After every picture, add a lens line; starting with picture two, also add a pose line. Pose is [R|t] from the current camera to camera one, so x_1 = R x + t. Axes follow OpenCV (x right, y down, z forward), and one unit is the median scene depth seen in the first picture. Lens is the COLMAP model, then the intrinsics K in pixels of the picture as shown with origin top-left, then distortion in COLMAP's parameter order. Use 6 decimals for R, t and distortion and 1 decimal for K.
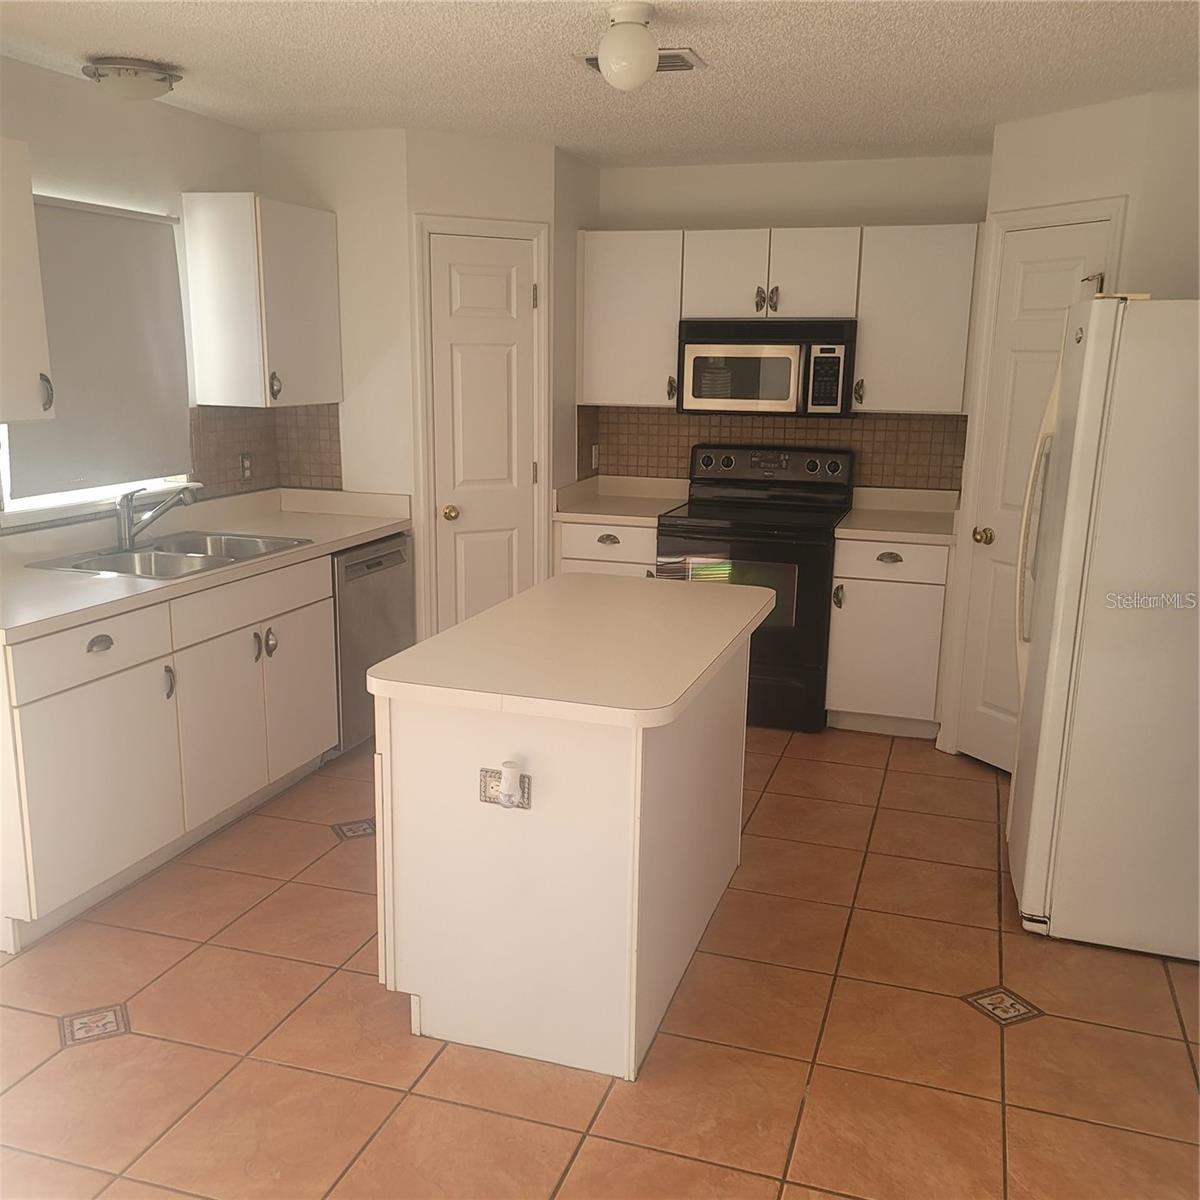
lens RADIAL K [[1183.0, 0, 582.0], [0, 1183.0, 631.2], [0, 0, 1]] dist [0.088378, -0.106152]
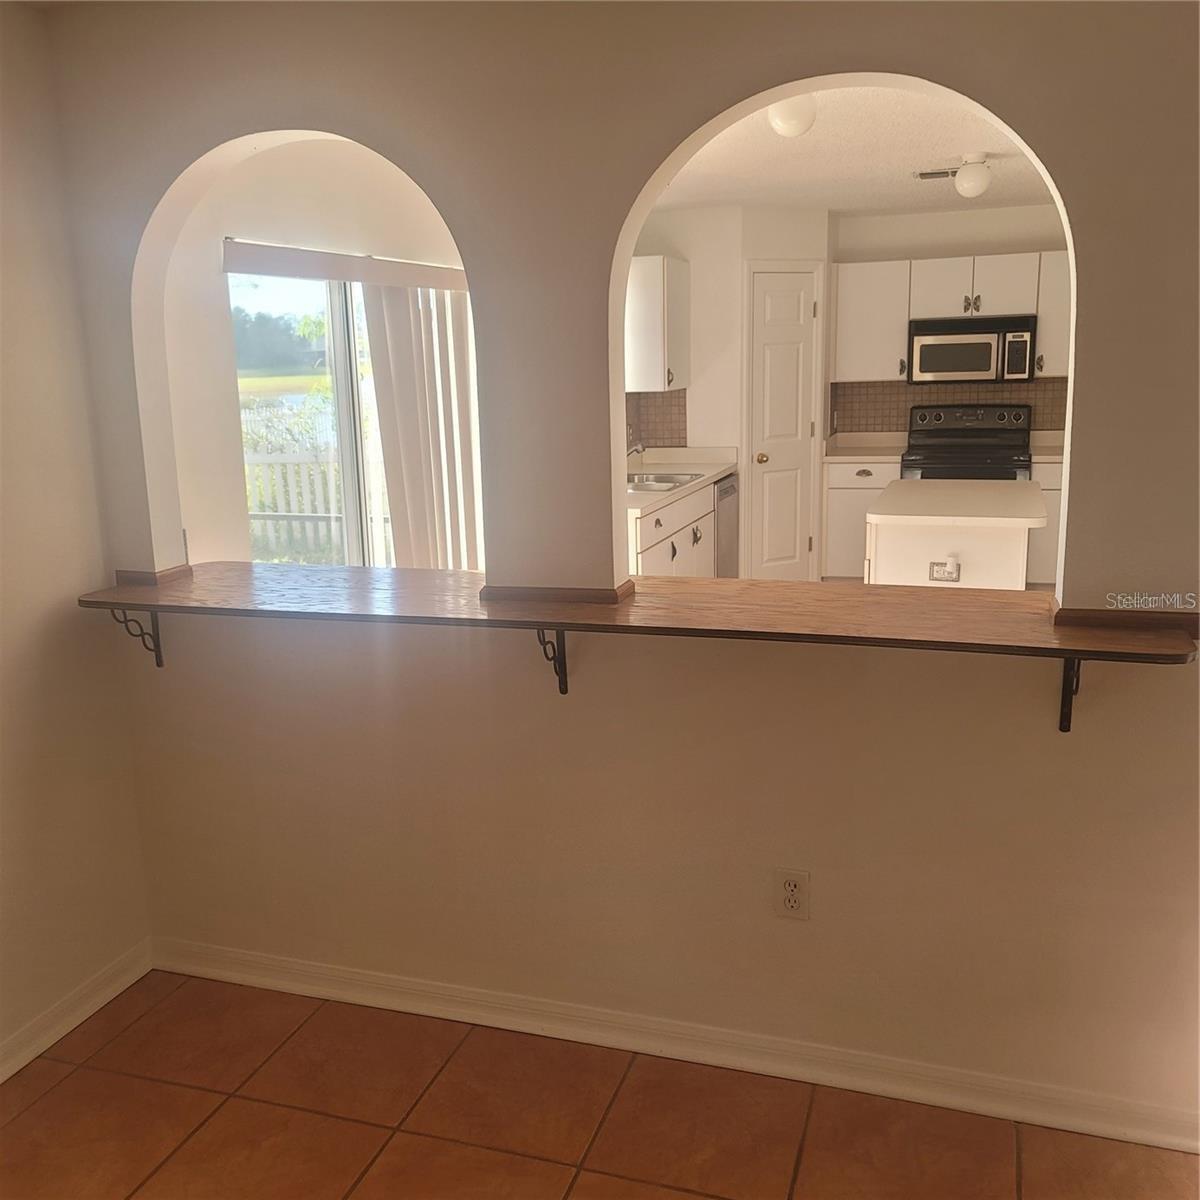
lens RADIAL K [[1203.2, 0, 549.0], [0, 1203.2, 603.0], [0, 0, 1]] dist [0.104825, -0.292617]
pose [[0.998712, -0.039970, -0.031268, -0.330266], [0.039069, 0.998818, -0.028924, 0.111062], [0.032387, 0.027665, 0.999092, -0.495191]]
